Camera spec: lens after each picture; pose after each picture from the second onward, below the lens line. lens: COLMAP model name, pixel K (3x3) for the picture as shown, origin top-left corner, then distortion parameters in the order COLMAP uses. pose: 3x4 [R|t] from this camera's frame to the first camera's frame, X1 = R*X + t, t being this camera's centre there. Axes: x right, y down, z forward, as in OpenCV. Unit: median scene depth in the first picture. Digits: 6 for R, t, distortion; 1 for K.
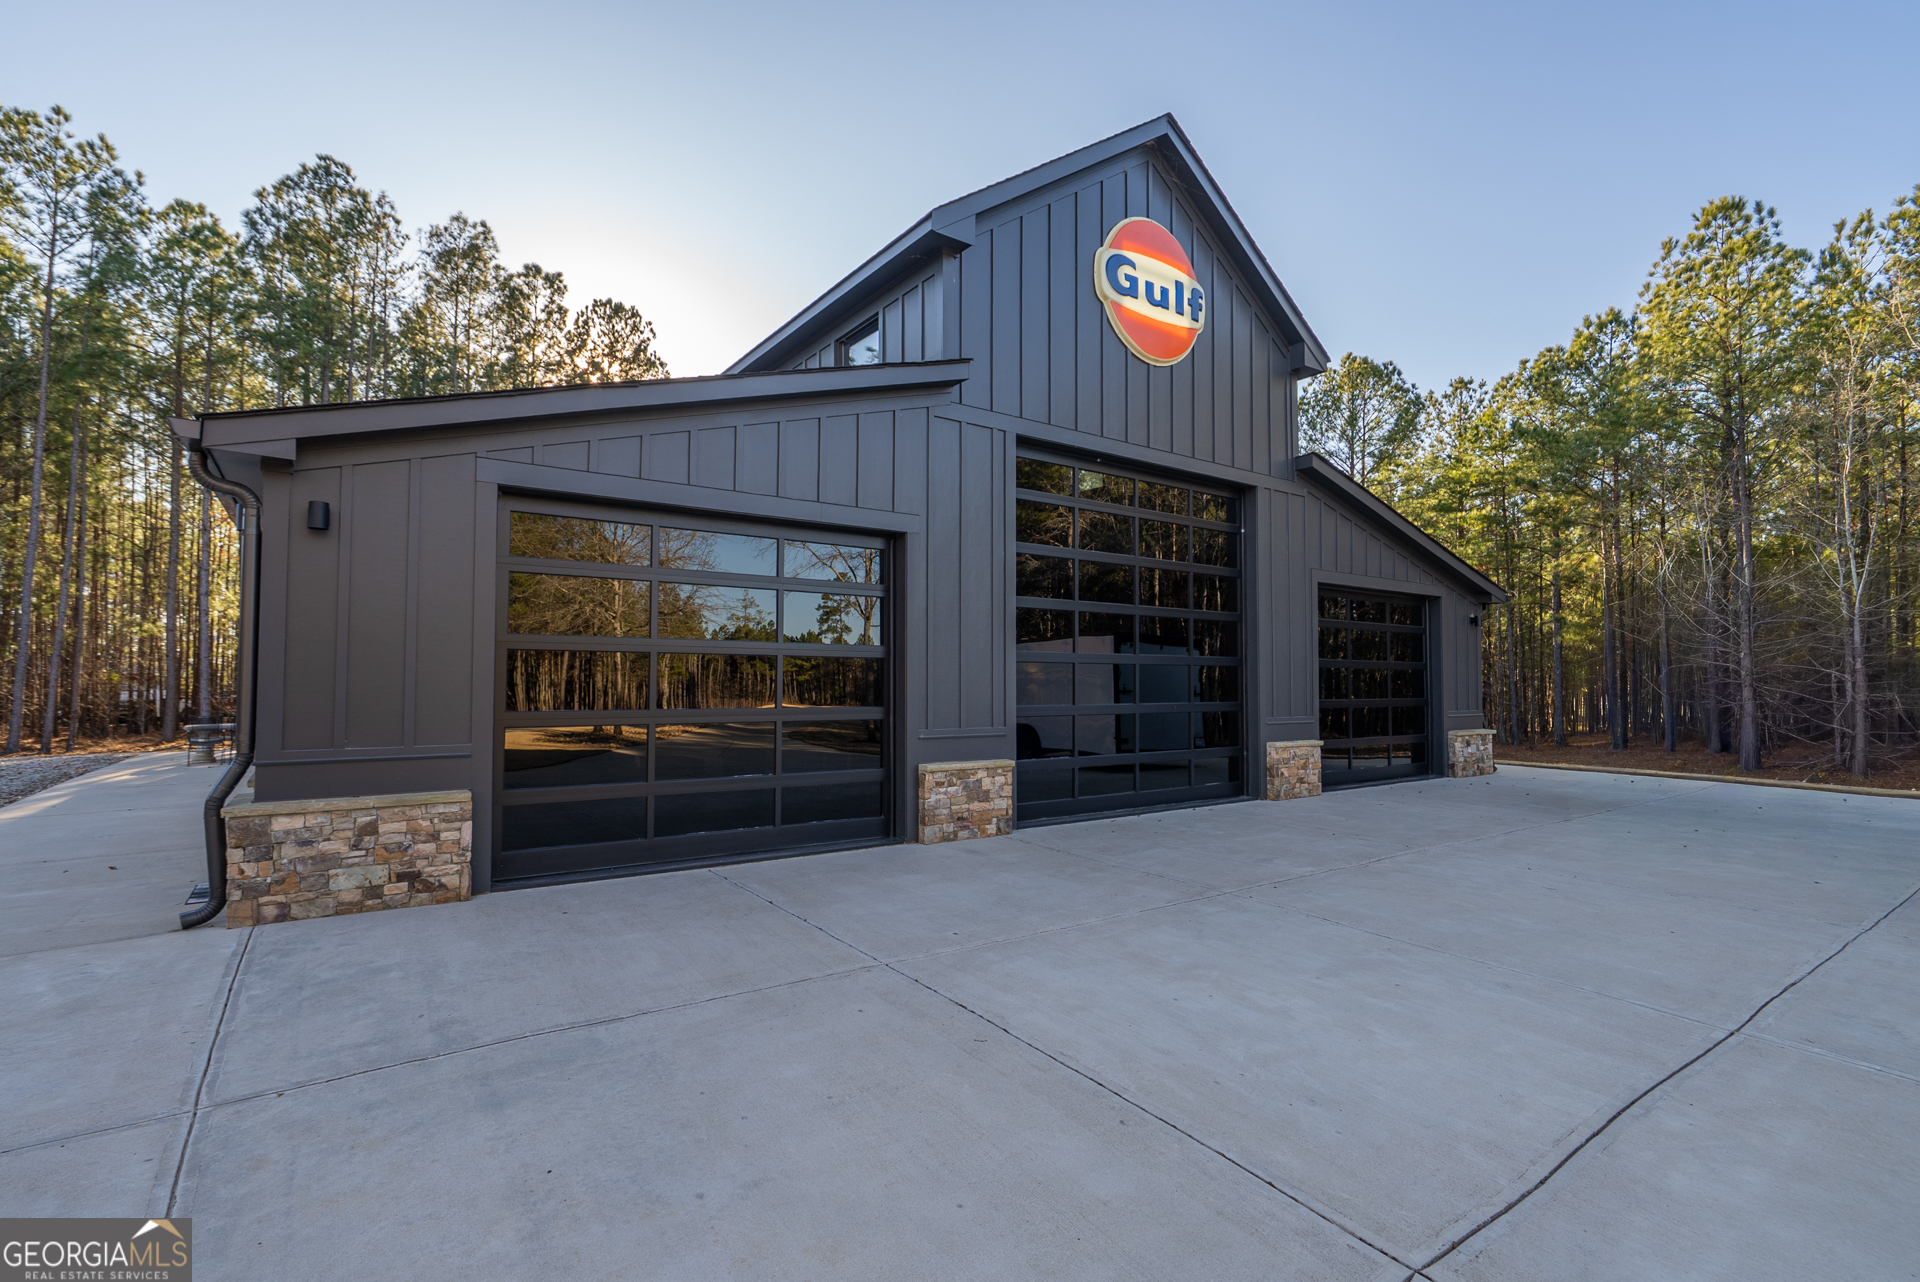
lens RADIAL K [[885.8, 0, 957.1], [0, 885.8, 655.1], [0, 0, 1]] dist [-0.002029, -0.000746]
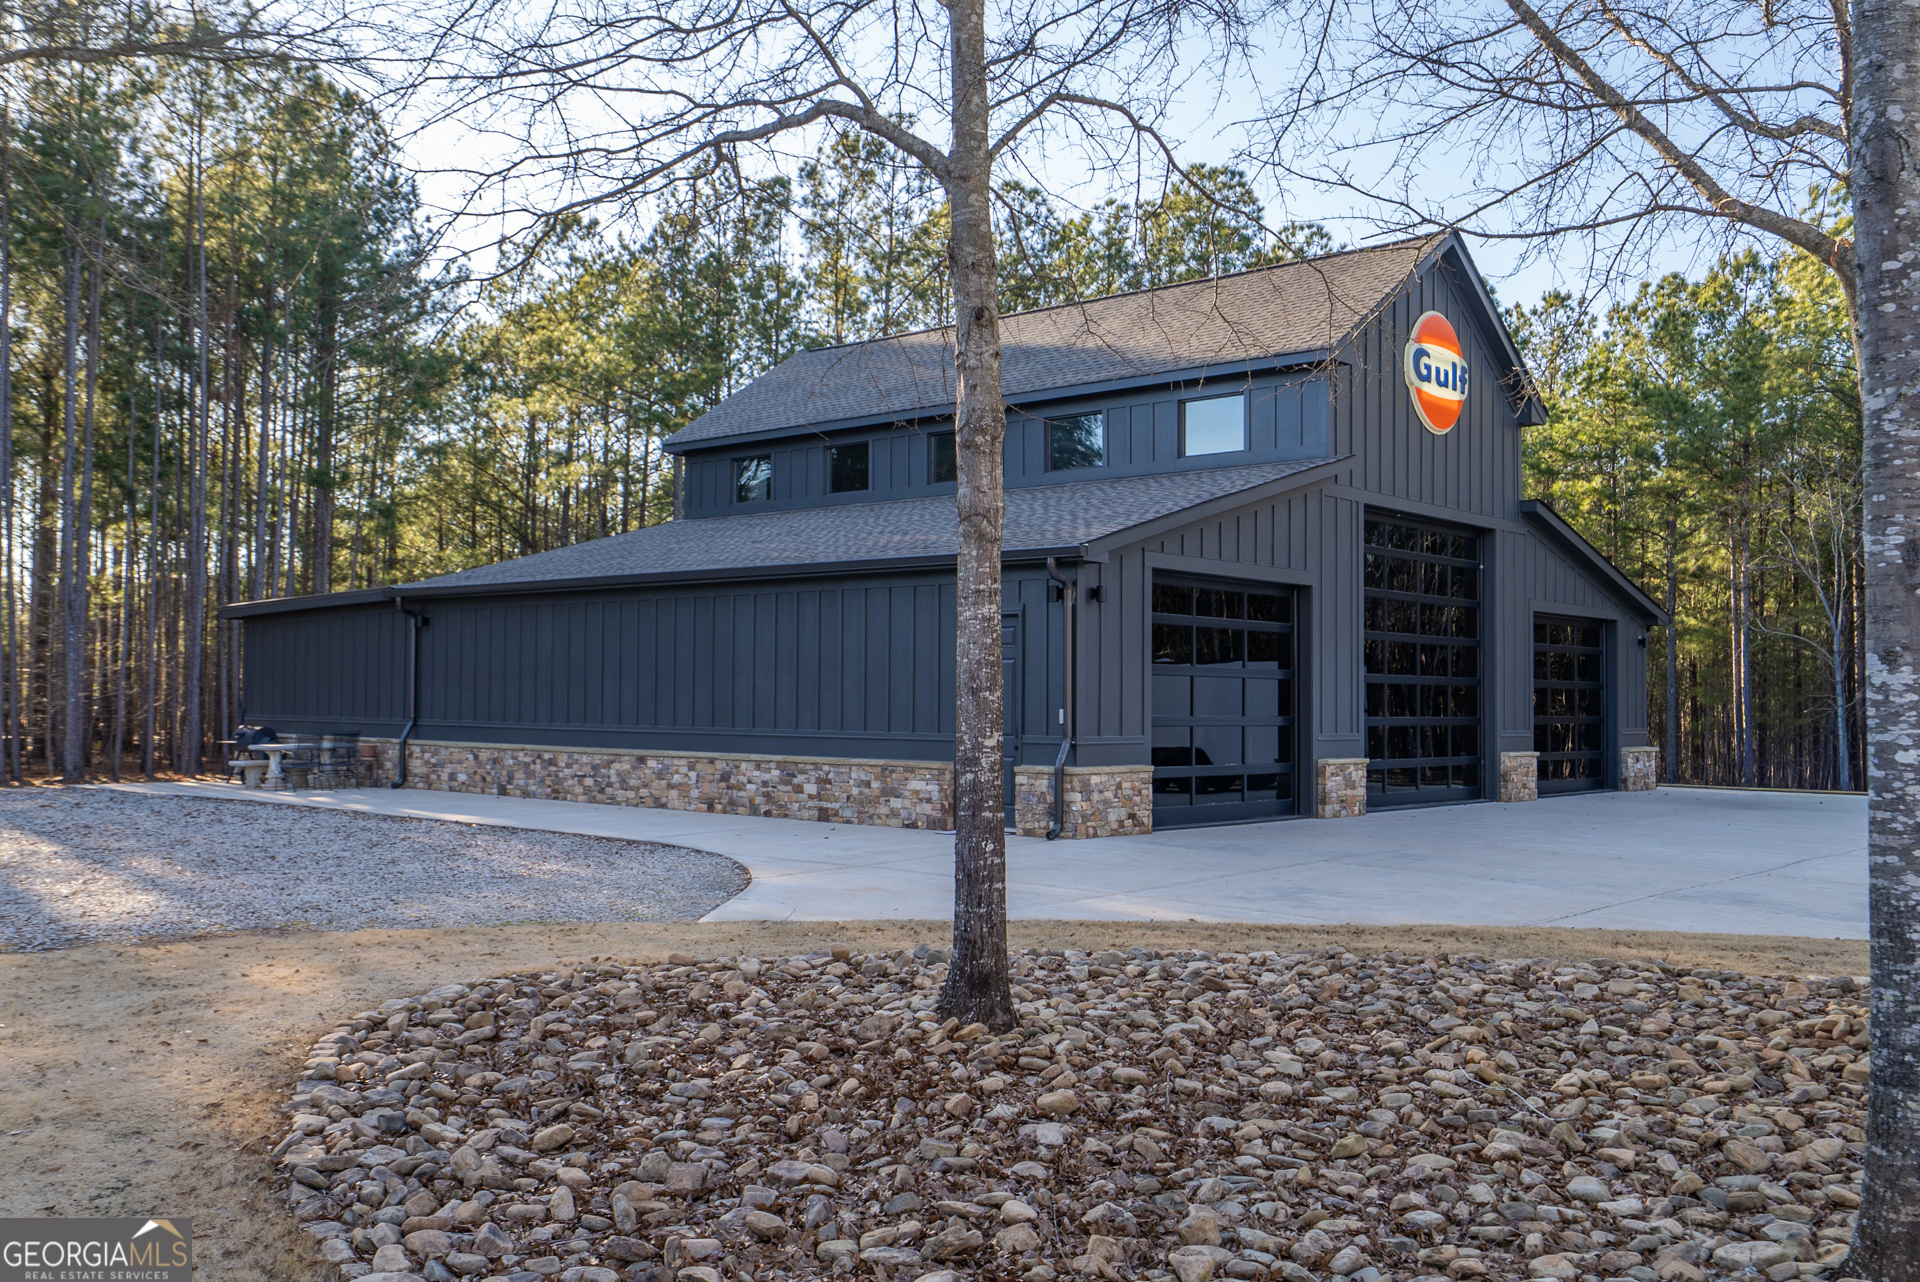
lens RADIAL K [[1701.1, 0, 959.7], [0, 1701.1, 644.5], [0, 0, 1]] dist [0.085851, 0.013684]
pose [[0.972596, 0.016967, 0.231880, -0.931825], [-0.017647, 0.999844, 0.000862, -0.034053], [-0.231829, -0.004930, 0.972744, -1.100706]]
